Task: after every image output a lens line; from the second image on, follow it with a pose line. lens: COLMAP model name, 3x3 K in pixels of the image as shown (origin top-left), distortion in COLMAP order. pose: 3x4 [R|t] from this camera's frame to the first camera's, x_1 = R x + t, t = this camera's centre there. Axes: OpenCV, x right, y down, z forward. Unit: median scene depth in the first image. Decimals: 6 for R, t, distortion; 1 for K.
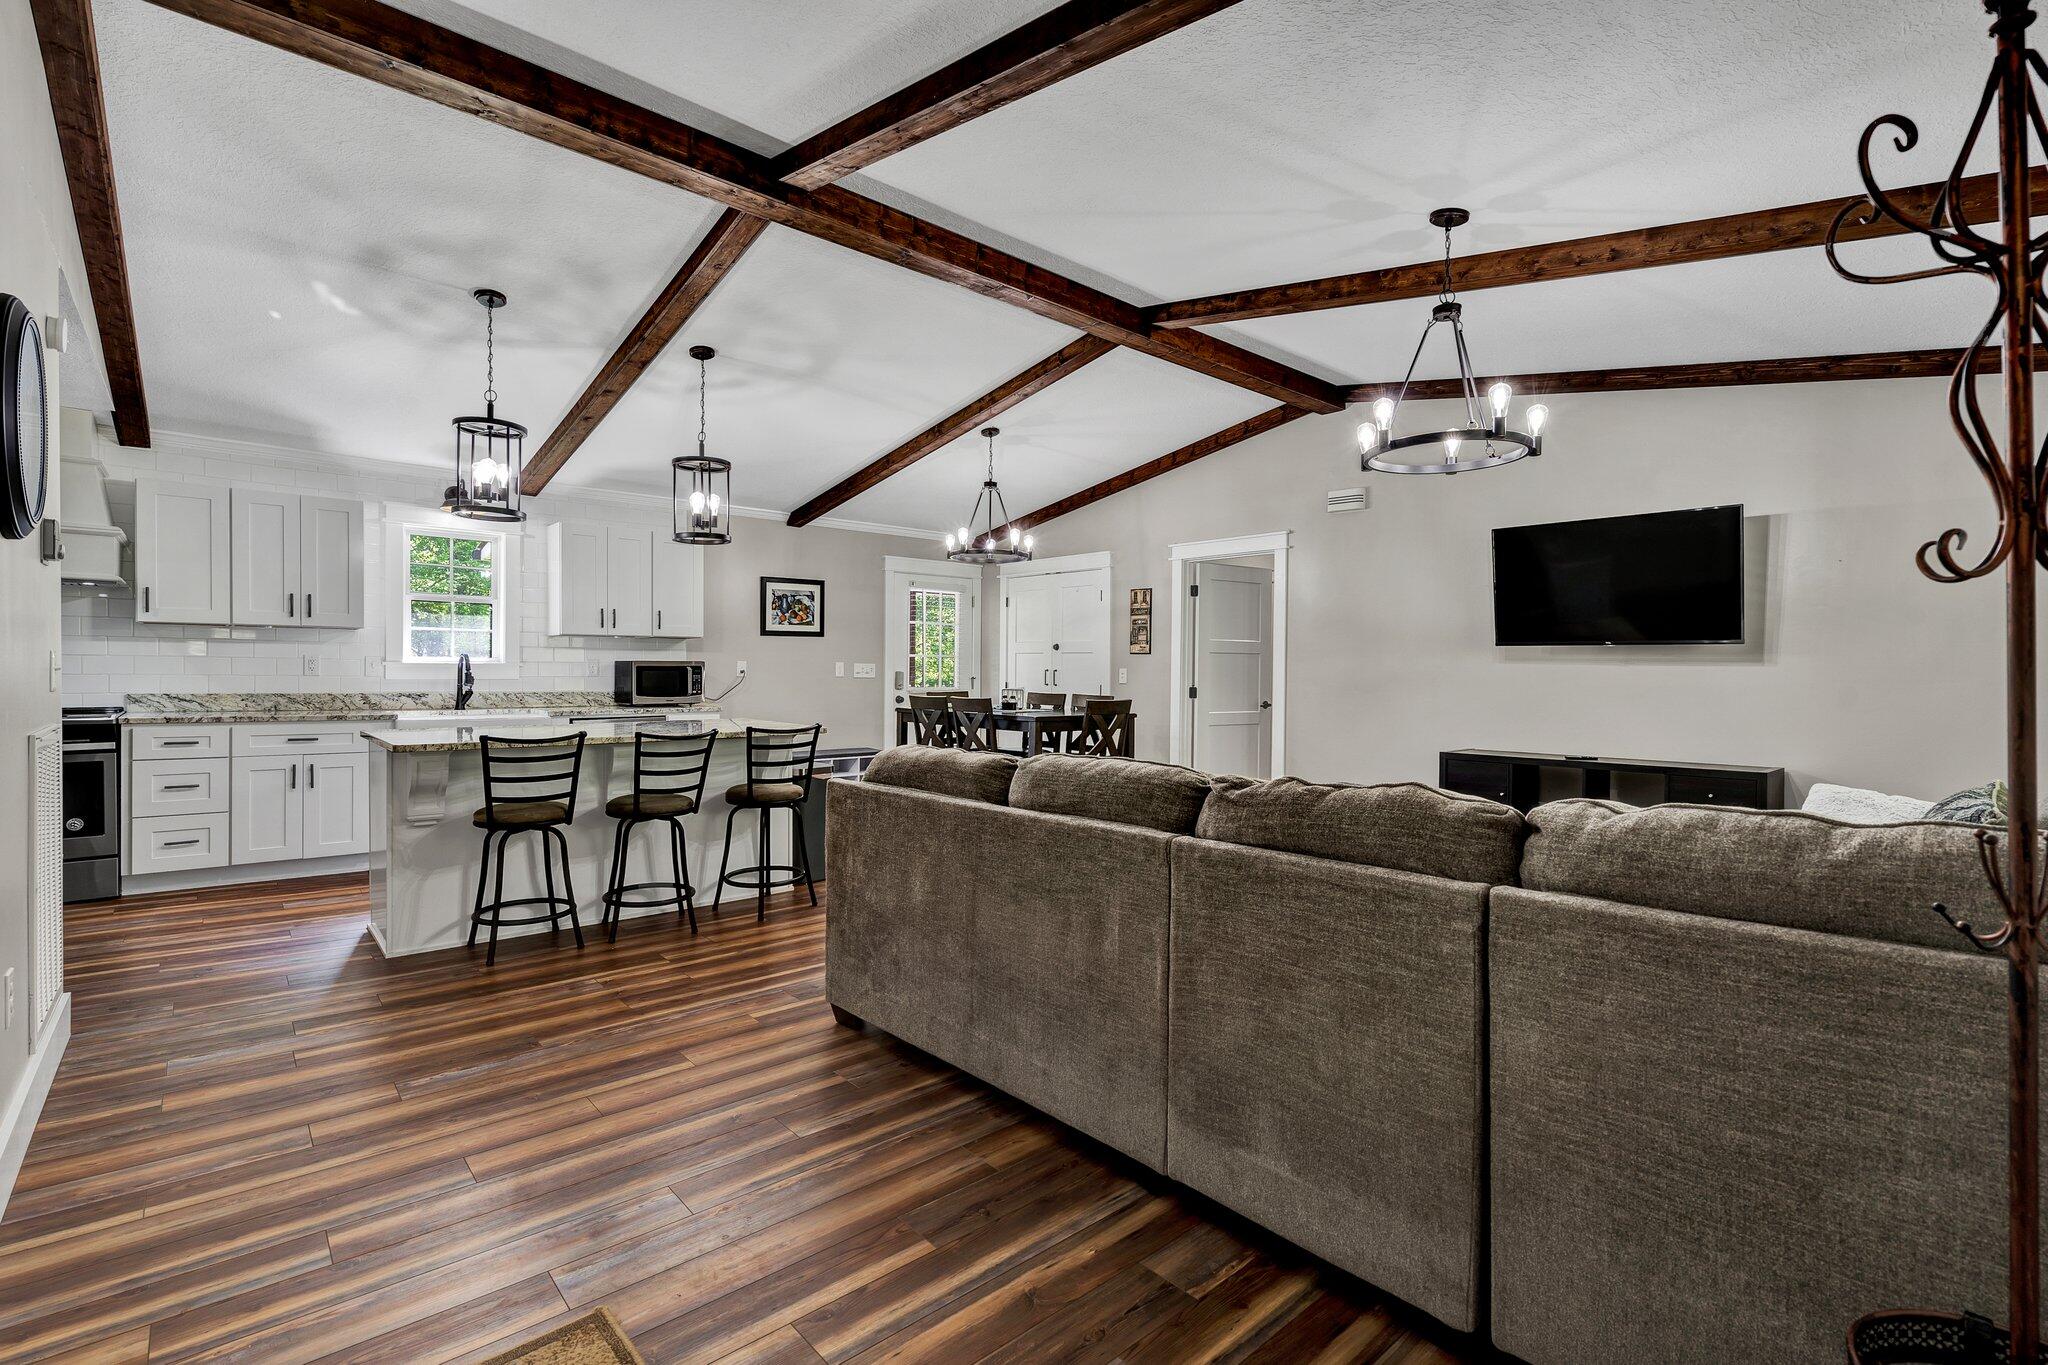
lens RADIAL K [[926.2, 0, 1020.1], [0, 926.2, 676.6], [0, 0, 1]] dist [-0.003962, 0.001966]
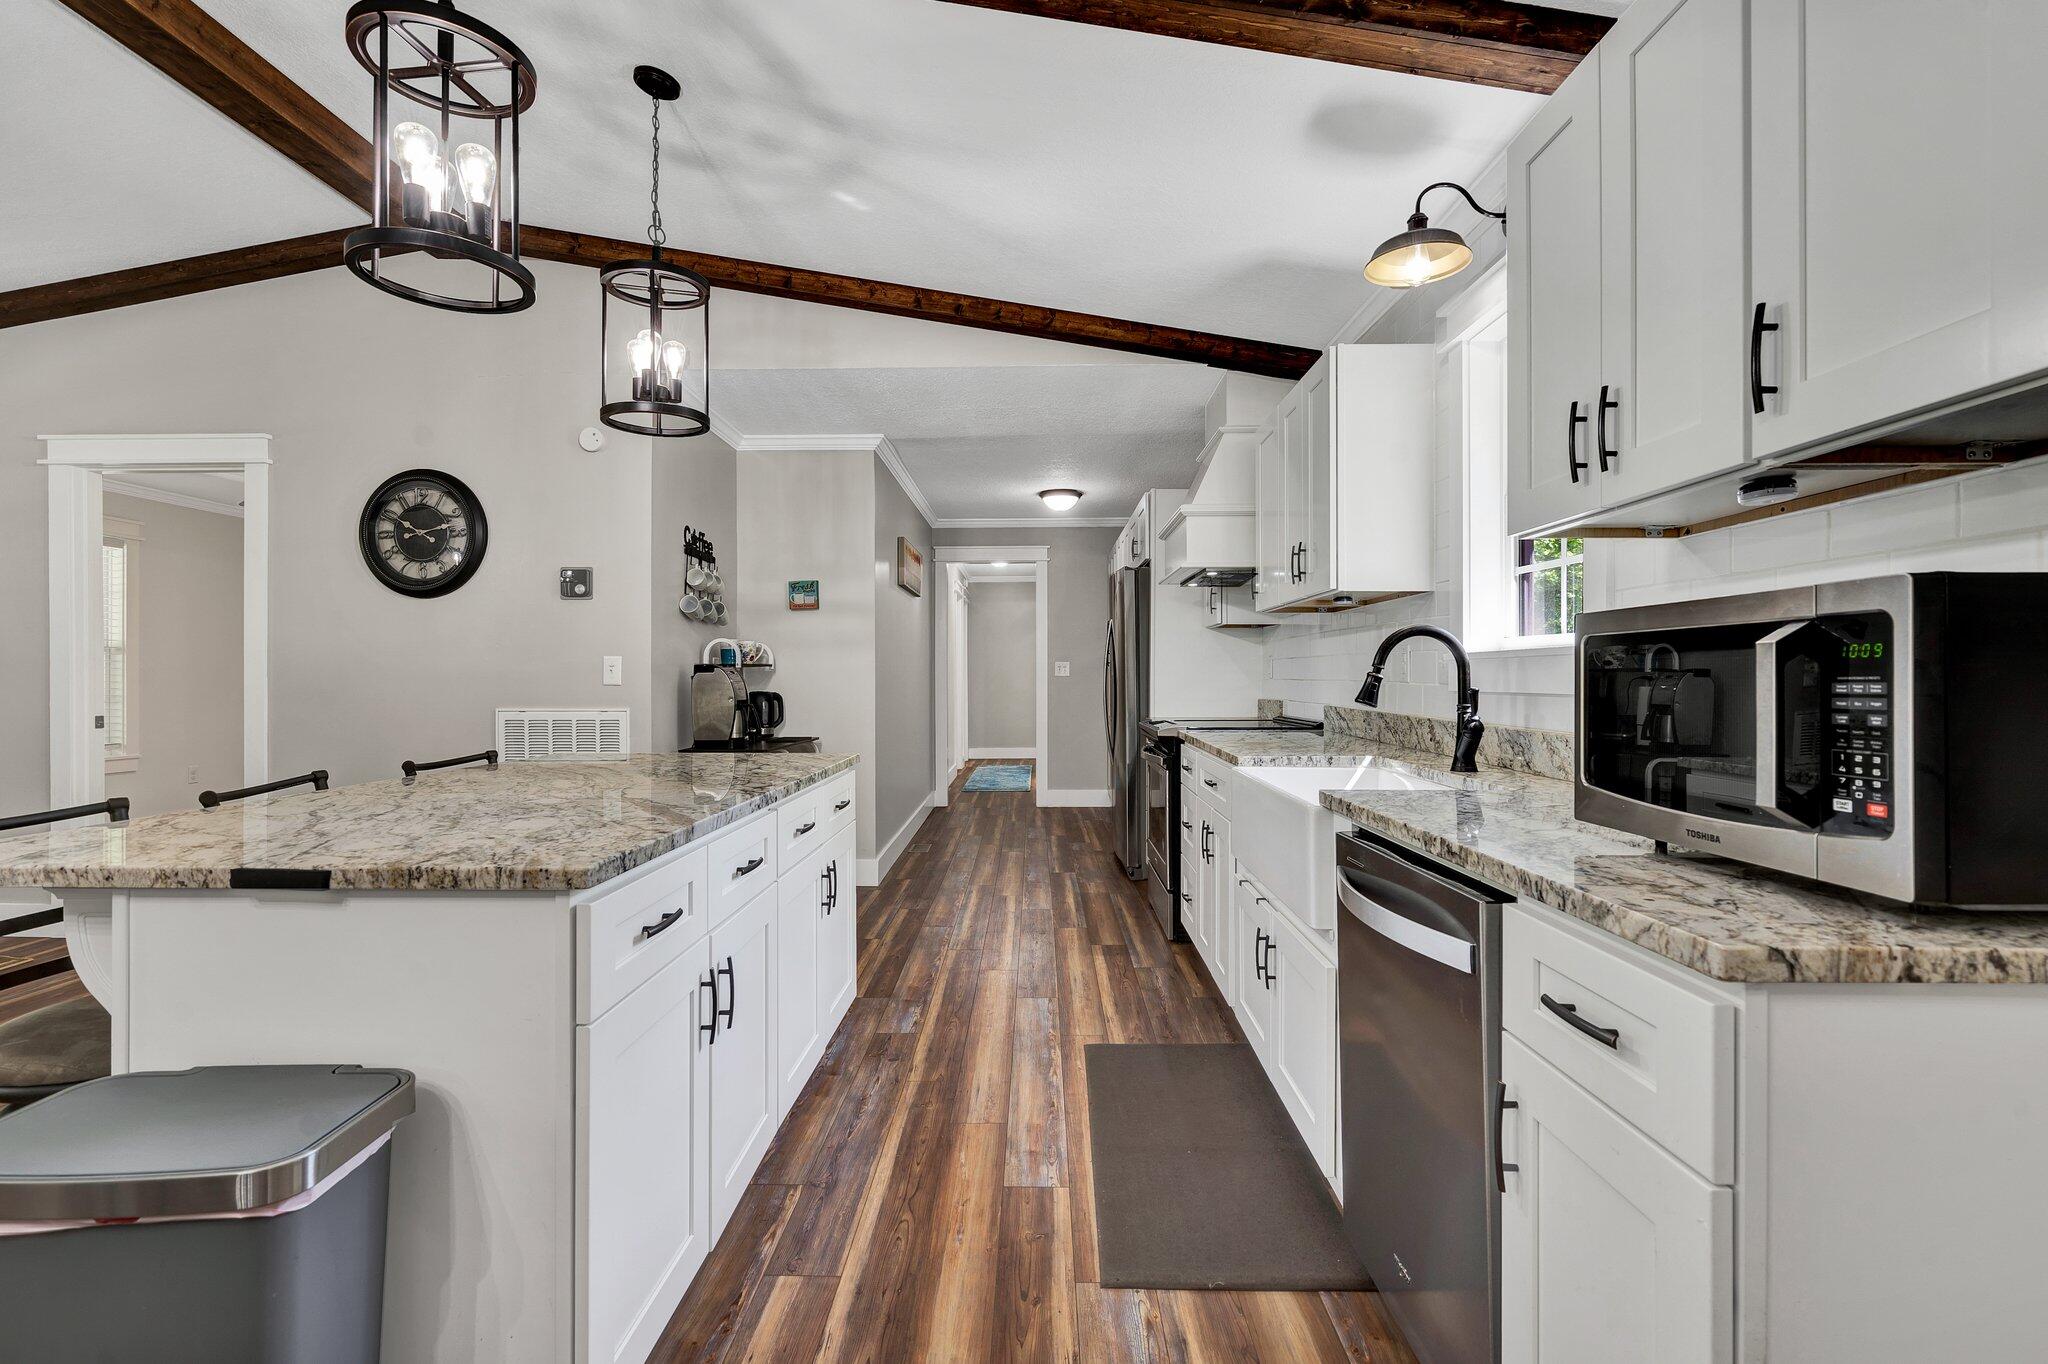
lens RADIAL K [[932.8, 0, 1021.2], [0, 932.8, 675.5], [0, 0, 1]] dist [-0.001469, 0.000121]
pose [[-0.676220, -0.008894, -0.736646, -0.229350], [-0.010786, 0.999939, -0.002171, -0.001693], [0.736621, 0.006478, -0.676275, 1.369898]]
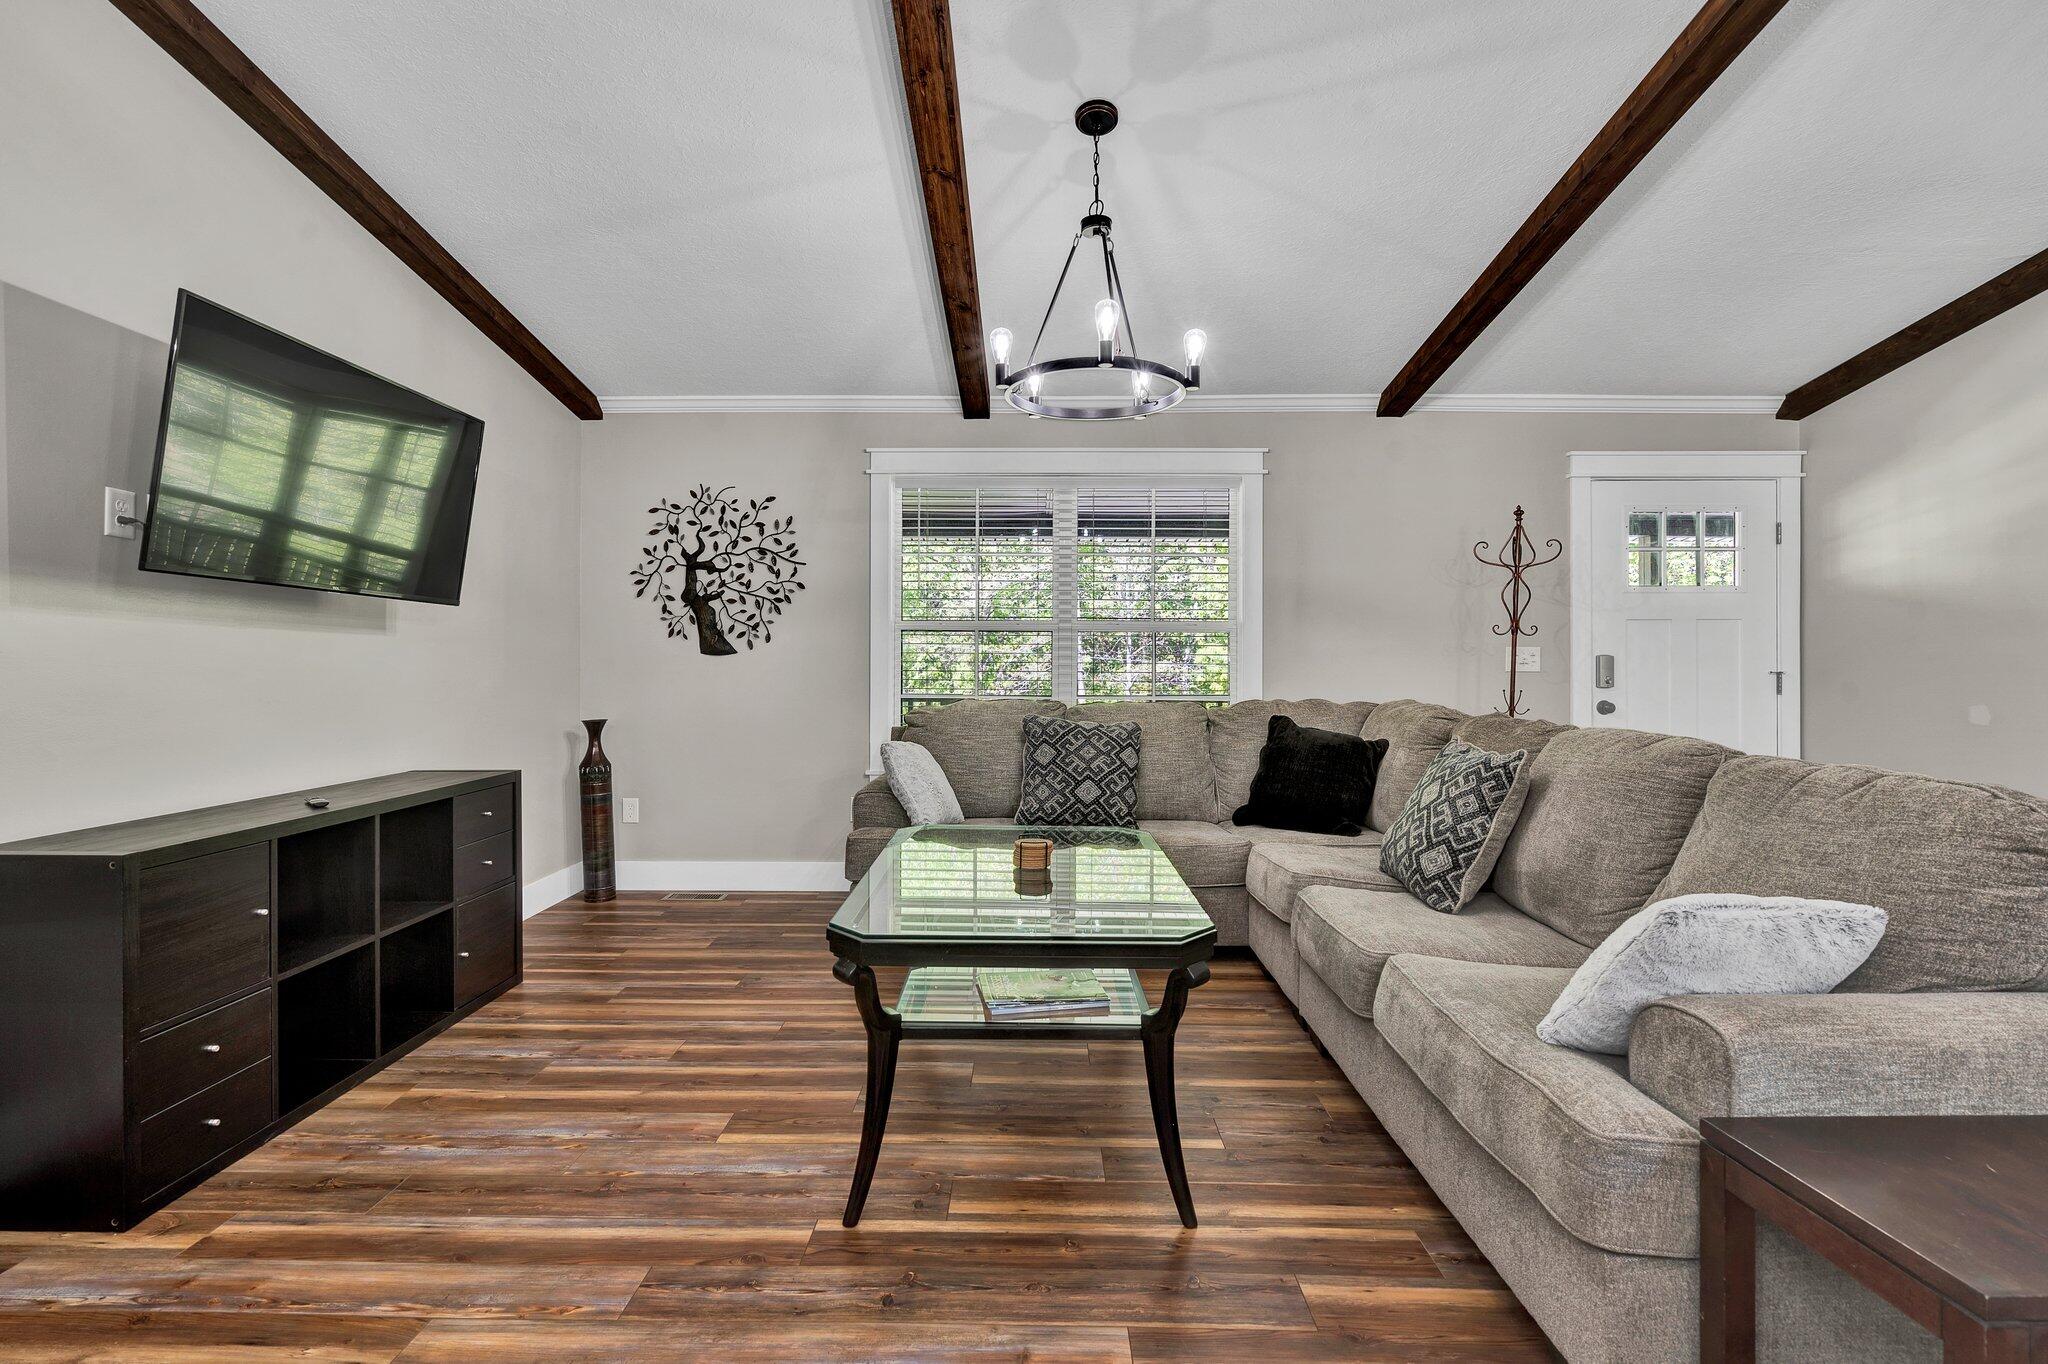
lens RADIAL K [[931.7, 0, 1020.5], [0, 931.7, 660.7], [0, 0, 1]] dist [-0.009808, 0.005732]
pose [[-0.739405, -0.005253, 0.673241, -0.047188], [-0.004302, 0.999986, 0.003077, 0.002254], [-0.673248, -0.000622, -0.739417, 1.092739]]
